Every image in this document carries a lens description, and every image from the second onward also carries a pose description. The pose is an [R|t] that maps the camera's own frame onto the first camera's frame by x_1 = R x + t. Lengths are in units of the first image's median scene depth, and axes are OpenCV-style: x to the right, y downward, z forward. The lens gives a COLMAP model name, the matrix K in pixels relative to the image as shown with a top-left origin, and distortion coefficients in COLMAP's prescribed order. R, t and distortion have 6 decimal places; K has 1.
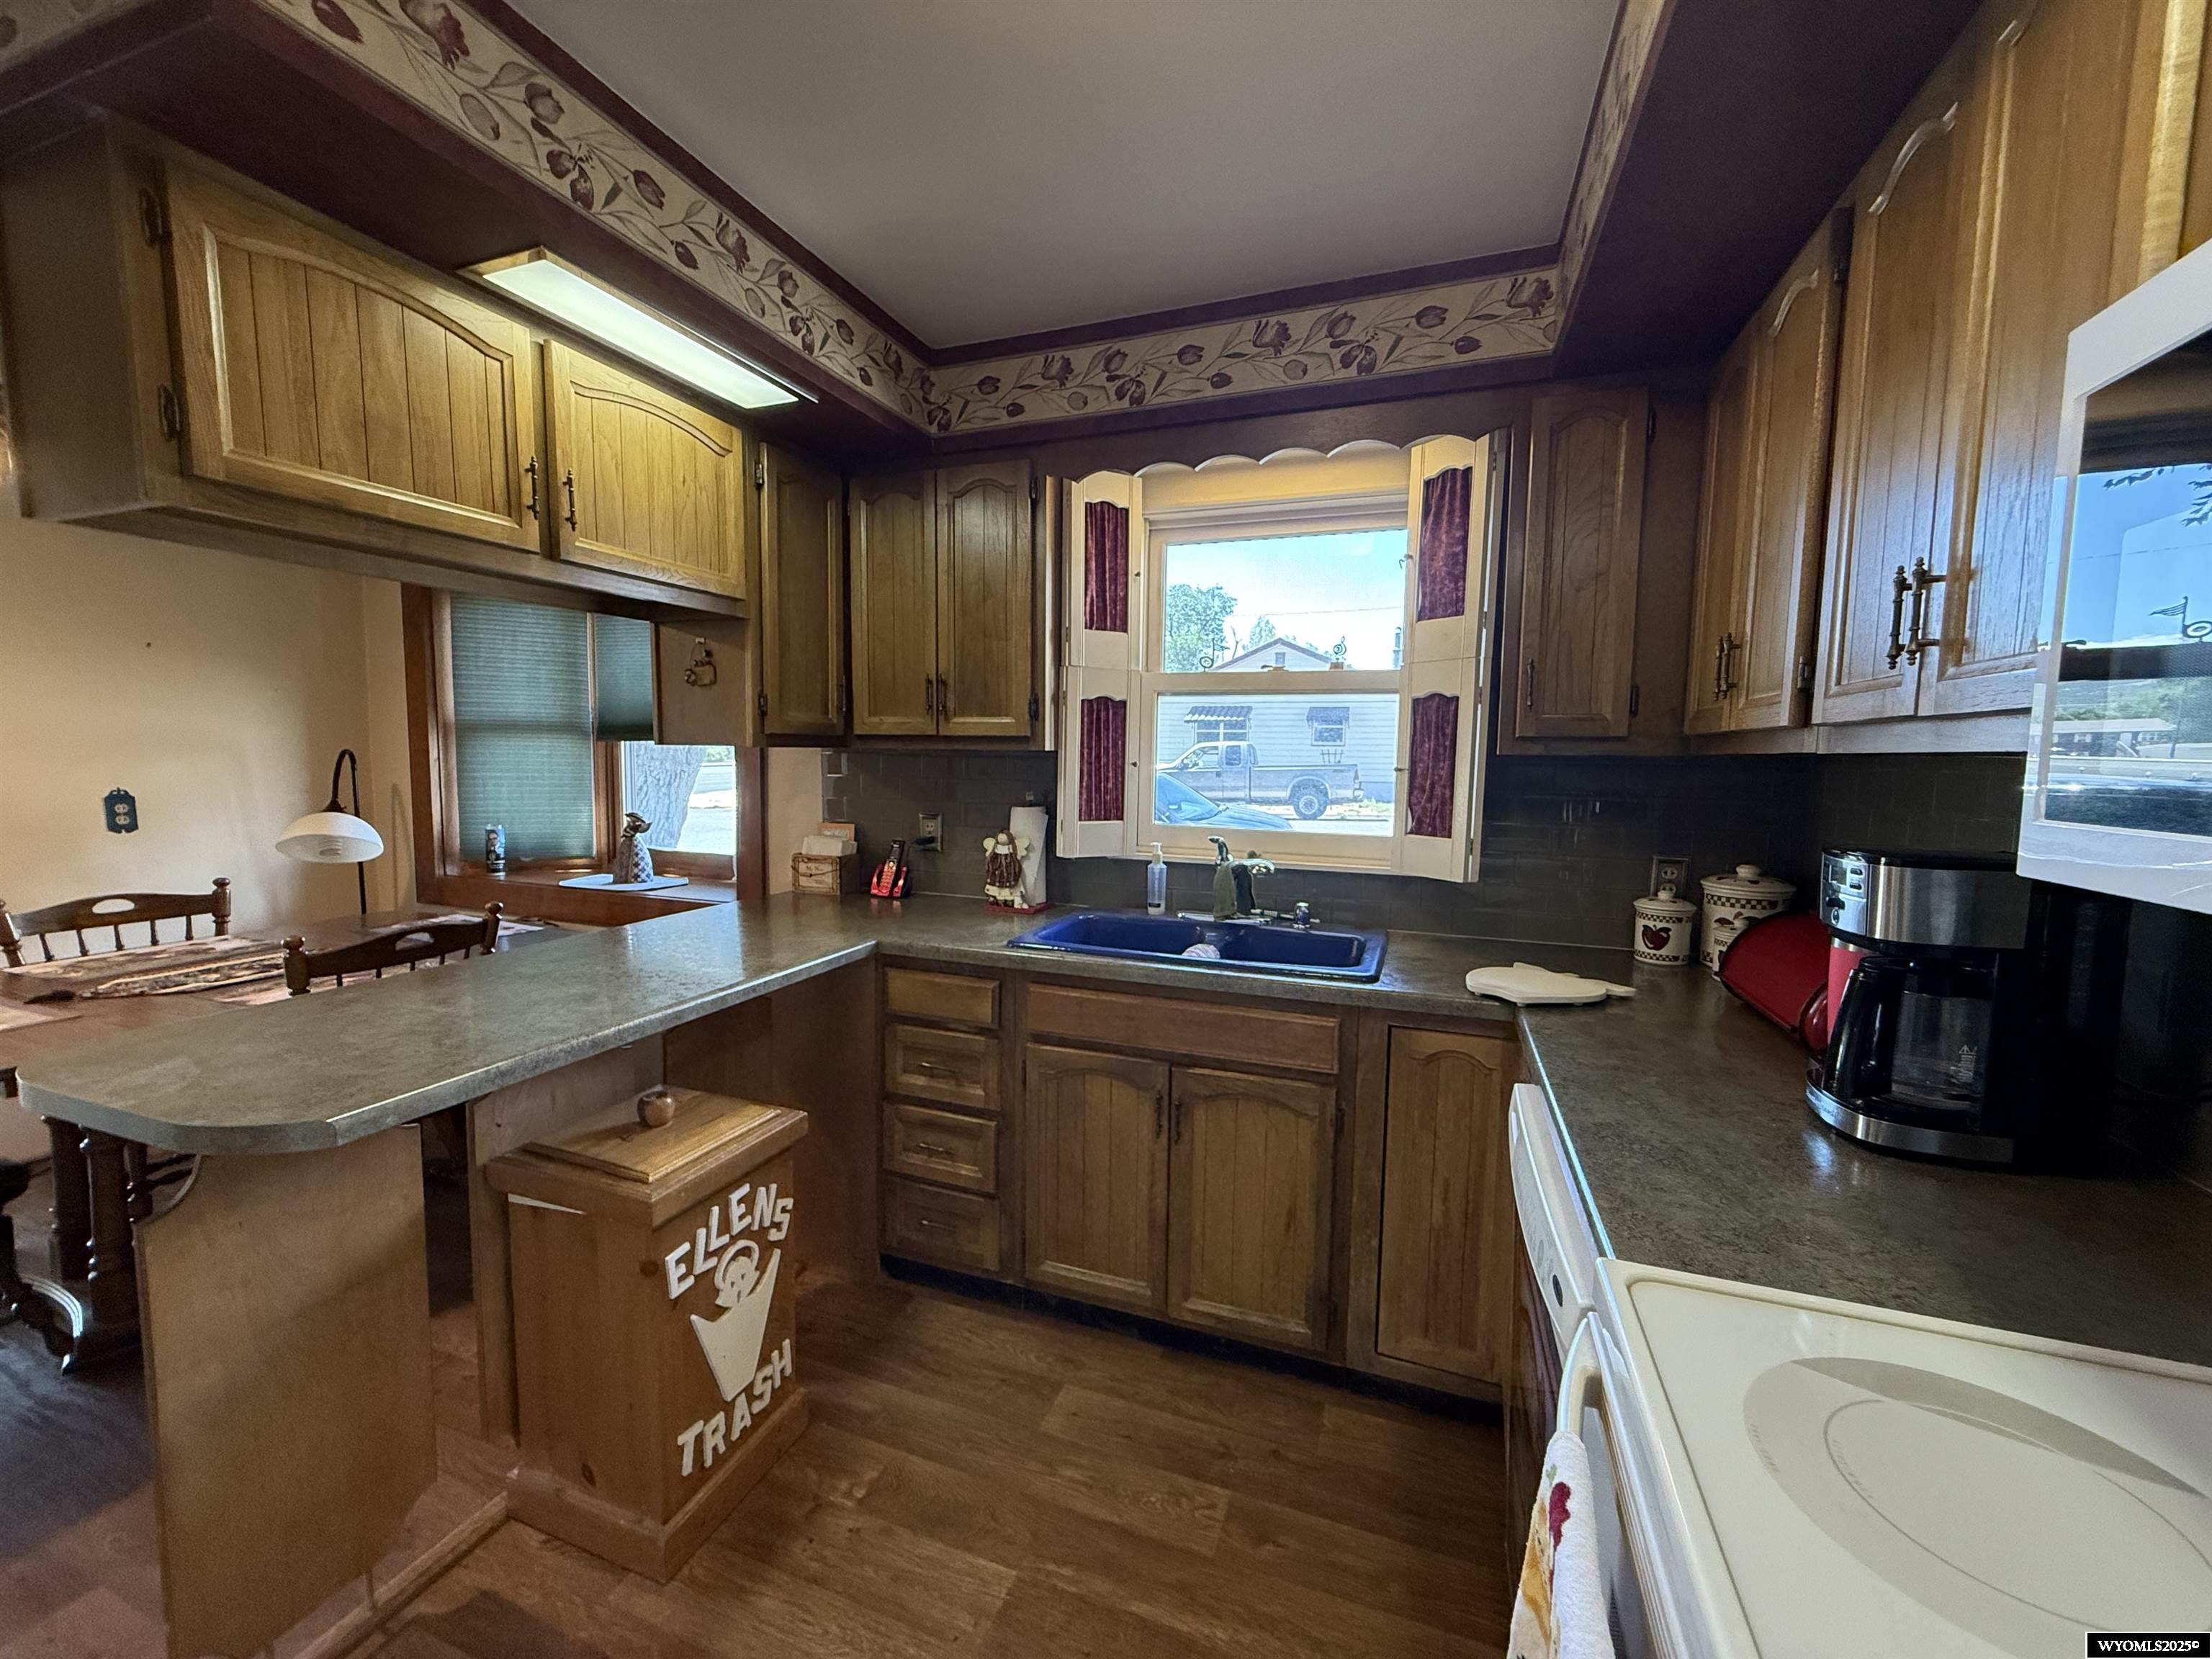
lens RADIAL K [[882.7, 0, 1104.1], [0, 882.7, 834.0], [0, 0, 1]] dist [-0.000445, 0.000172]
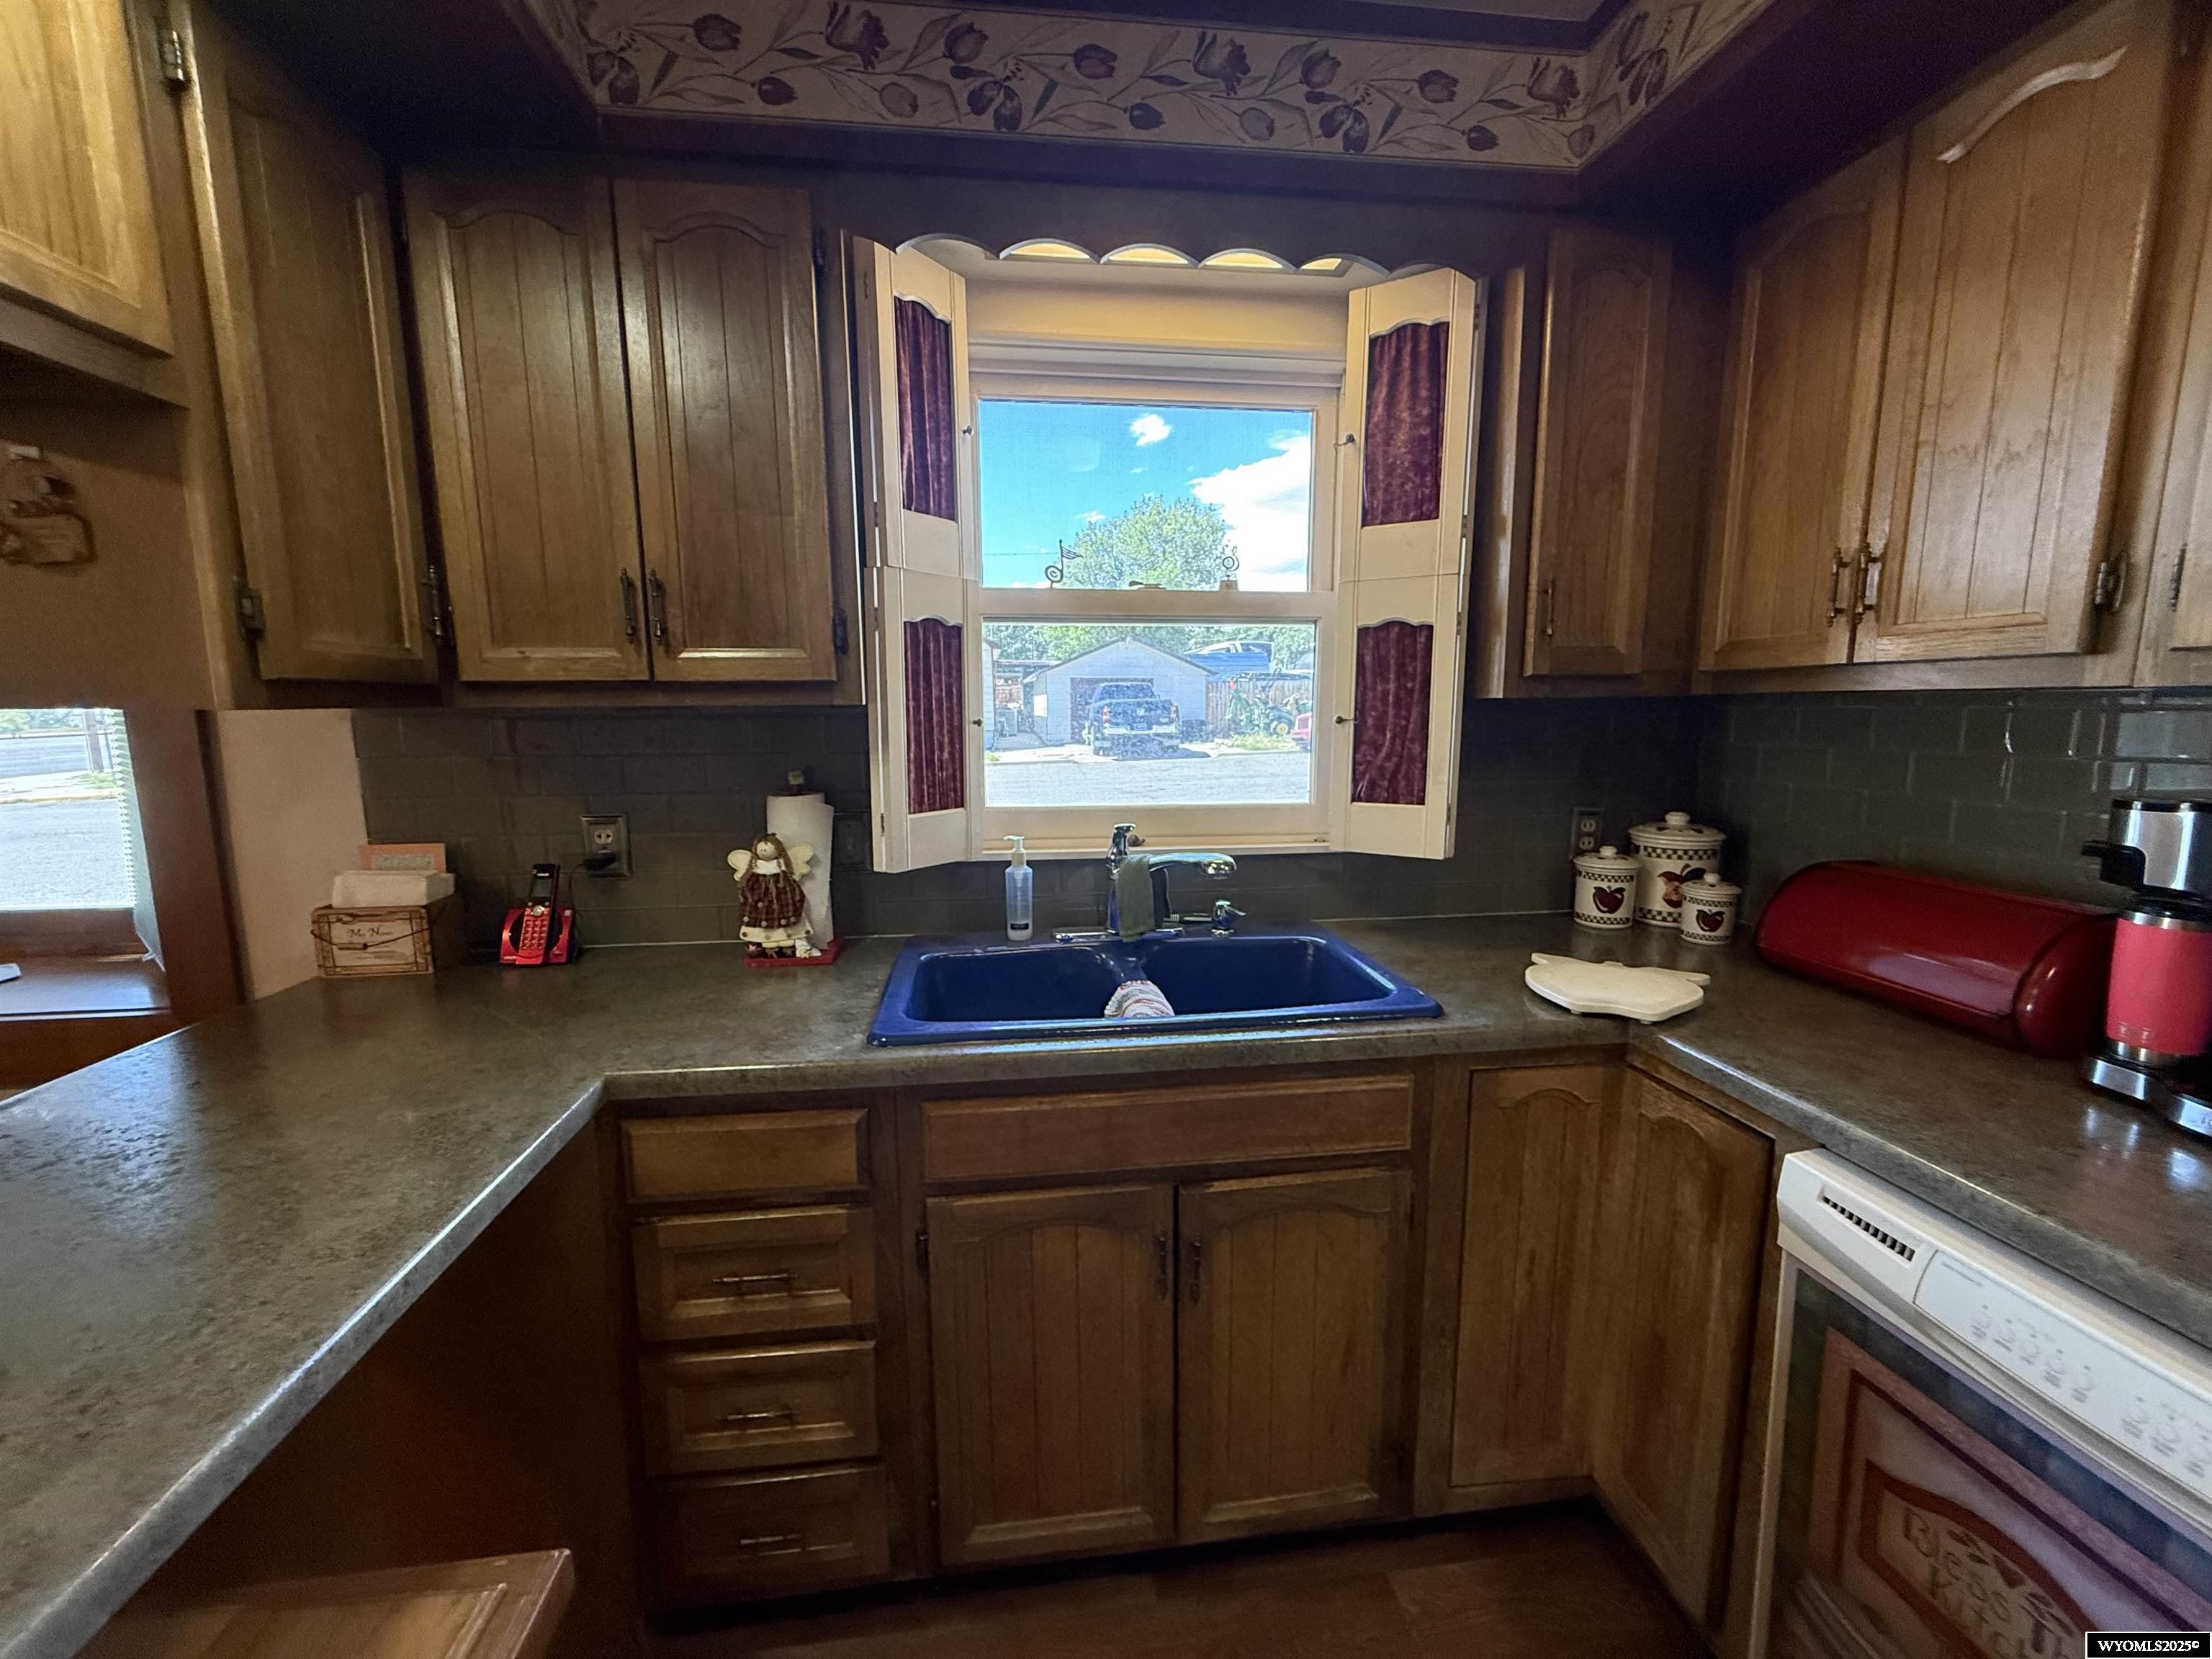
lens RADIAL K [[882.7, 0, 1104.1], [0, 882.7, 834.0], [0, 0, 1]] dist [-0.000445, 0.000172]
pose [[0.887082, -0.086598, 0.453417, -0.210005], [0.060701, 0.995600, 0.071393, -0.040337], [-0.457604, -0.035808, 0.888435, 0.391563]]
